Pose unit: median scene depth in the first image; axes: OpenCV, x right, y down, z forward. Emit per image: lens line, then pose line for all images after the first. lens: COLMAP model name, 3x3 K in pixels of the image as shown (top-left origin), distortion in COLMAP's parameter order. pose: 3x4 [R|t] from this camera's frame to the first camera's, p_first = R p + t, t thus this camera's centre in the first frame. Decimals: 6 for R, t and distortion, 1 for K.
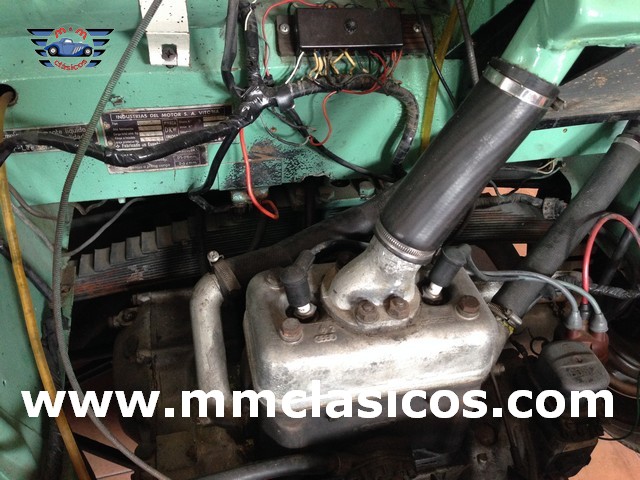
lens RADIAL K [[581.8, 0, 316.4], [0, 581.8, 239.4], [0, 0, 1]] dist [0.129009, -0.226769]
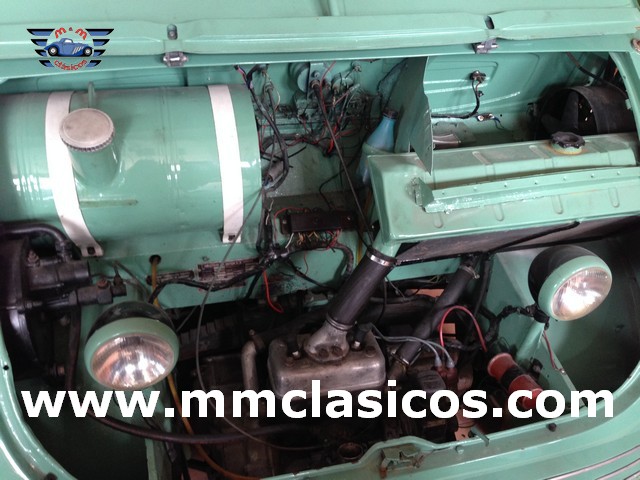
lens RADIAL K [[581.8, 0, 316.4], [0, 581.8, 239.4], [0, 0, 1]] dist [0.129009, -0.226769]
pose [[0.999591, -0.028532, 0.002155, 0.055751], [0.028516, 0.987166, -0.157131, 0.036102], [0.002356, 0.157128, 0.987575, -1.080906]]
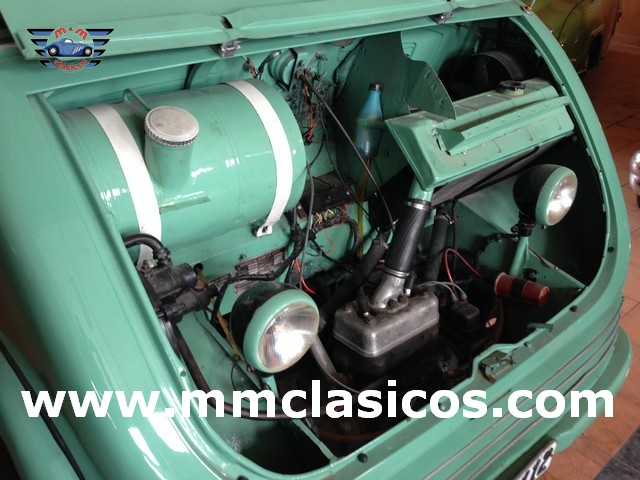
lens RADIAL K [[581.8, 0, 316.4], [0, 581.8, 239.4], [0, 0, 1]] dist [0.129009, -0.226769]
pose [[0.892291, -0.260931, 0.368419, -0.859842], [0.337695, 0.927372, -0.161071, 0.131203], [-0.299632, 0.268136, 0.915600, -1.007448]]
